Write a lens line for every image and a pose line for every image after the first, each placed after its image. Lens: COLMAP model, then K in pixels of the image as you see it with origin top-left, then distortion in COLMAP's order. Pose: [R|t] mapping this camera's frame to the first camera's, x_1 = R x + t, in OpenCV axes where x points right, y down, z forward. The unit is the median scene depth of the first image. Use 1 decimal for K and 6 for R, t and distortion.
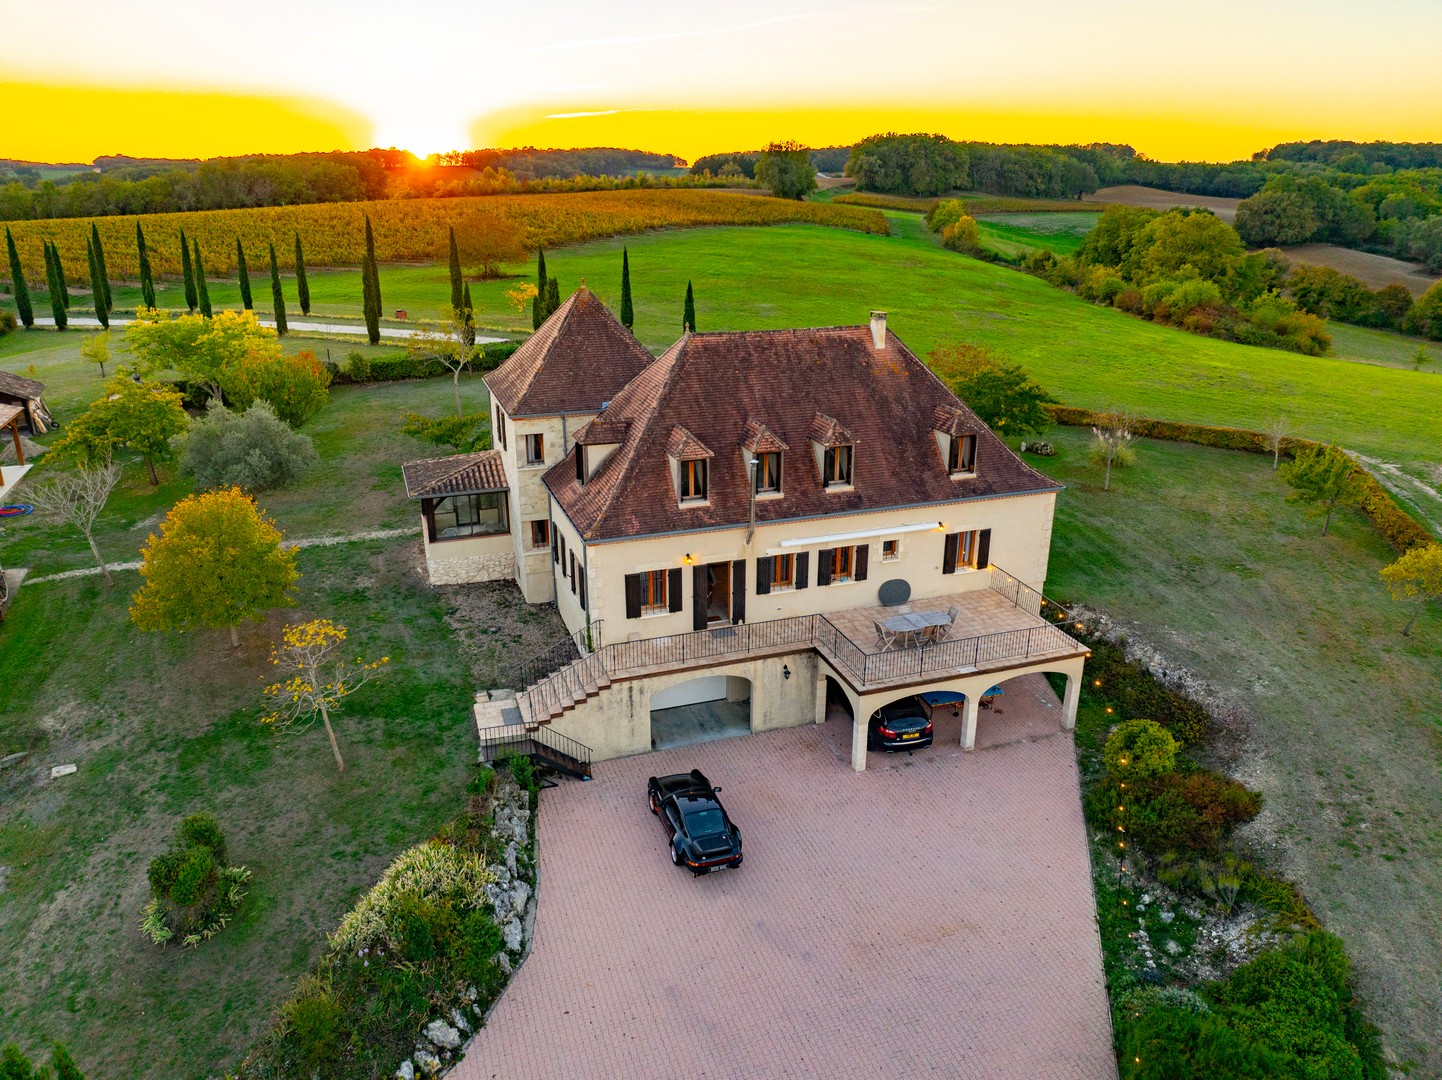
lens RADIAL K [[1017.4, 0, 727.3], [0, 1017.4, 536.8], [0, 0, 1]] dist [-0.048683, 0.022552]
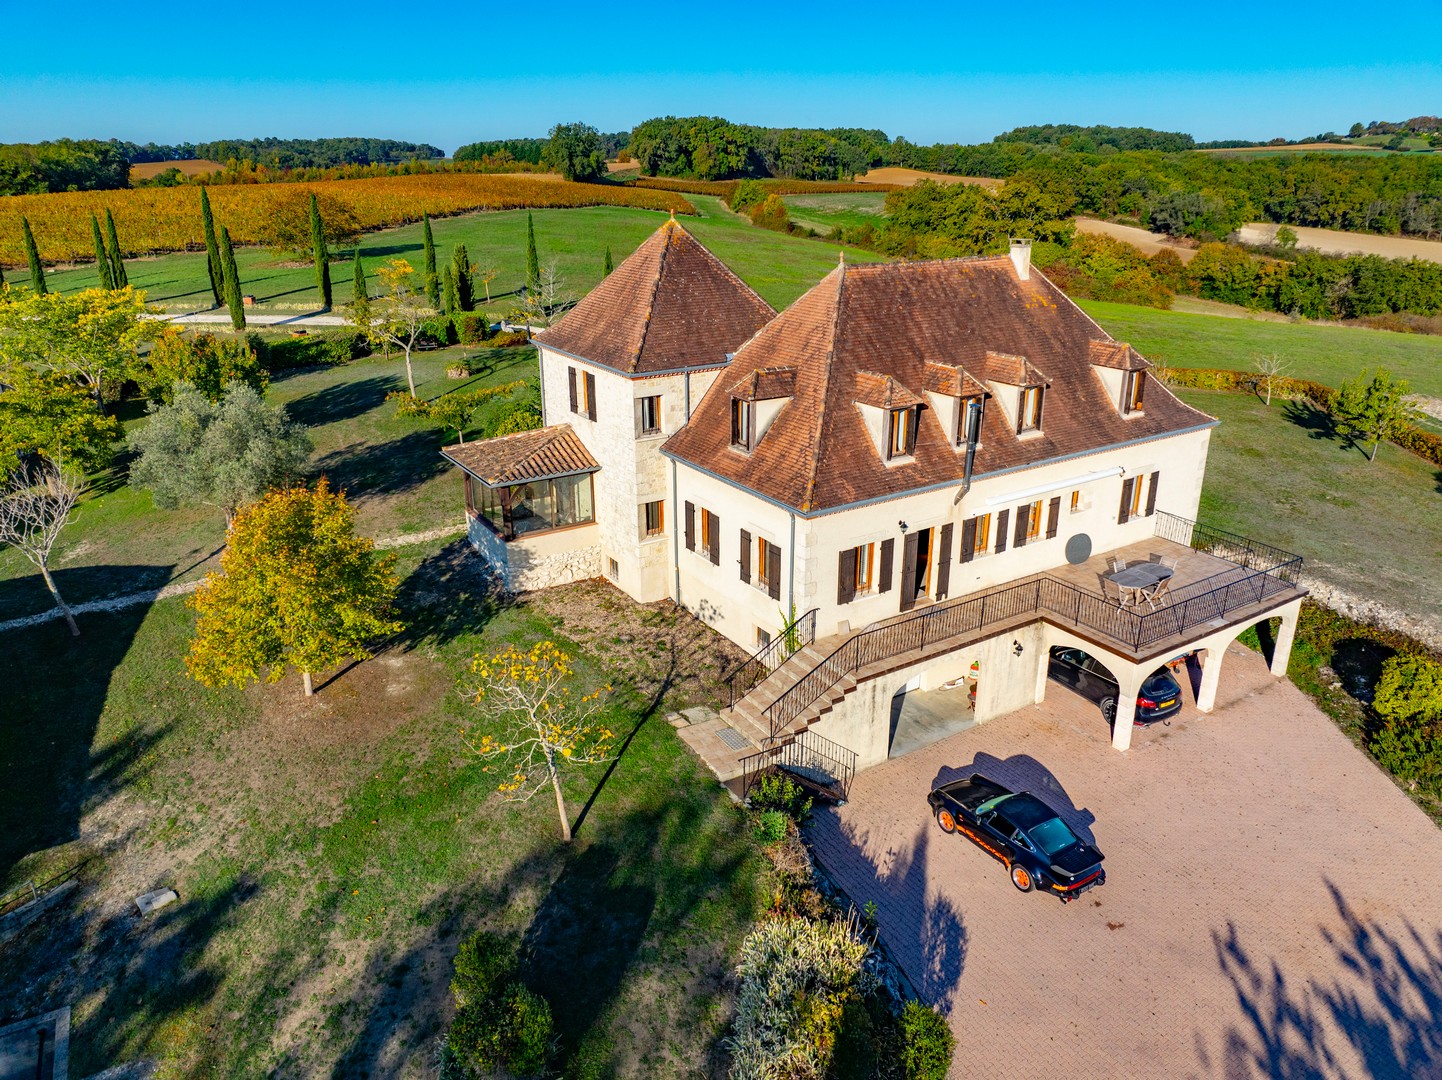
lens RADIAL K [[1017.4, 0, 721.3], [0, 1017.4, 537.4], [0, 0, 1]] dist [-0.048683, 0.022552]
pose [[0.974547, -0.084457, 0.207667, -0.323722], [0.082789, 0.996427, 0.016725, 0.003691], [-0.208338, 0.000893, 0.978057, 0.190049]]
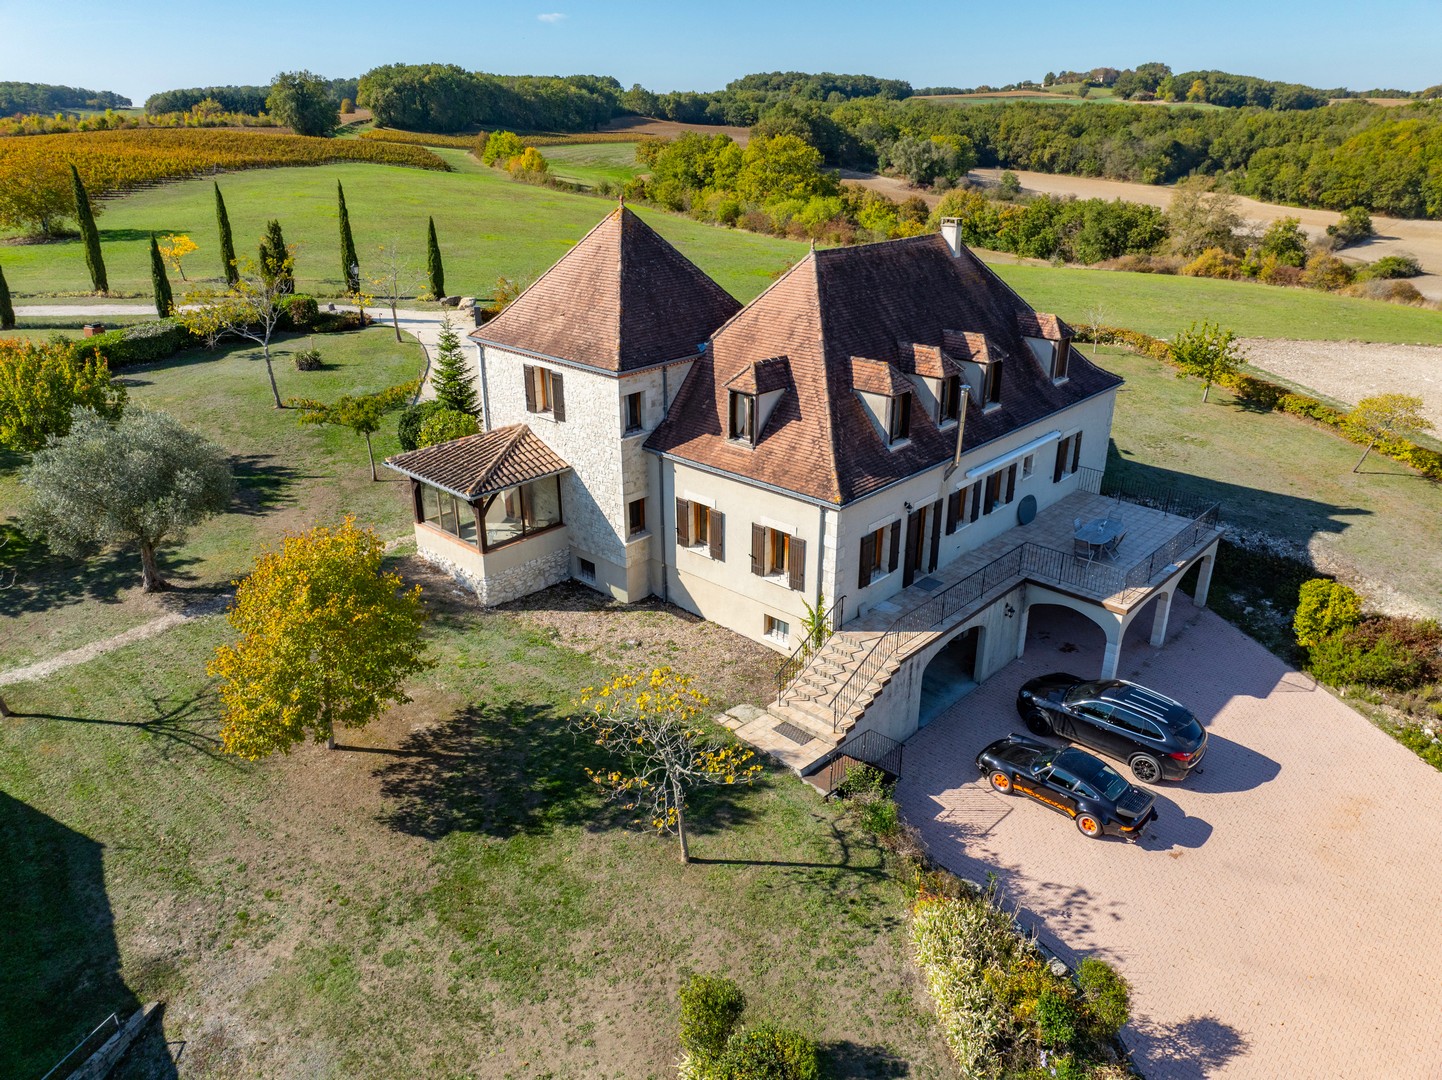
lens RADIAL K [[1017.4, 0, 724.1], [0, 1017.4, 541.3], [0, 0, 1]] dist [-0.048683, 0.022552]
pose [[0.887316, -0.184836, 0.422499, -0.498052], [0.159487, 0.982625, 0.094932, -0.052206], [-0.432705, -0.016852, 0.901378, 0.253909]]
